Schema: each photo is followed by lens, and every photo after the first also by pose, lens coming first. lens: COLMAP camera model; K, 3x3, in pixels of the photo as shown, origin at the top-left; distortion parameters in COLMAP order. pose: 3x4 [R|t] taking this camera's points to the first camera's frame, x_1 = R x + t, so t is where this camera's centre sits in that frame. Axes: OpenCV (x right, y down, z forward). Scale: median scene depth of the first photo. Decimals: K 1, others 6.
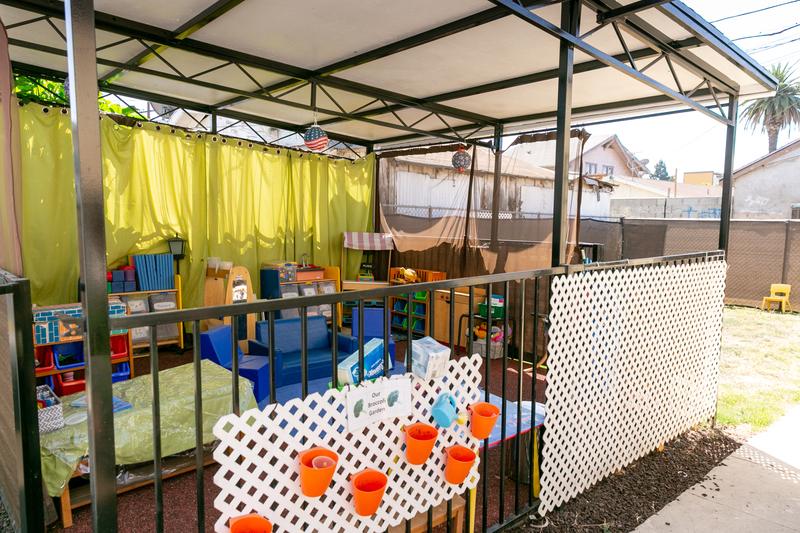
lens RADIAL K [[540.1, 0, 397.0], [0, 540.1, 272.5], [0, 0, 1]] dist [0.017429, -0.011069]
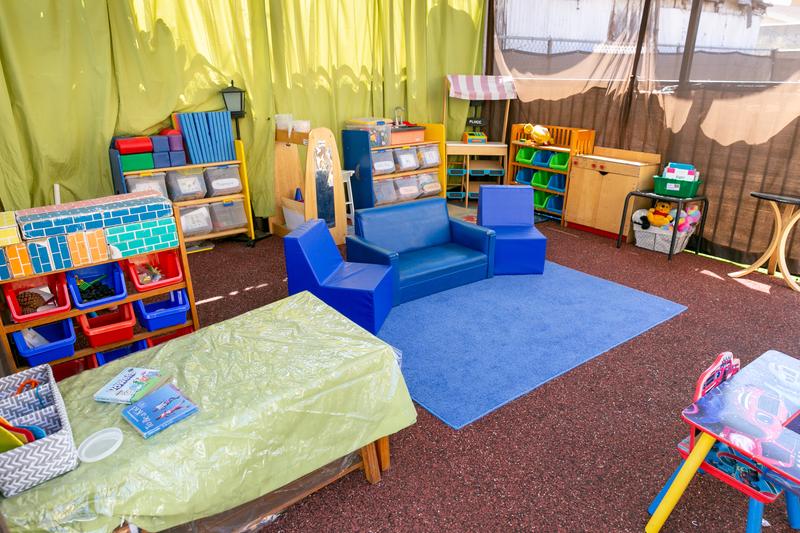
lens RADIAL K [[540.1, 0, 398.9], [0, 540.1, 262.6], [0, 0, 1]] dist [0.017429, -0.011069]
pose [[0.996099, 0.008777, -0.087808, -0.109992], [0.013451, 0.968314, 0.249374, -0.013727], [0.087214, -0.249582, 0.964418, 0.241669]]
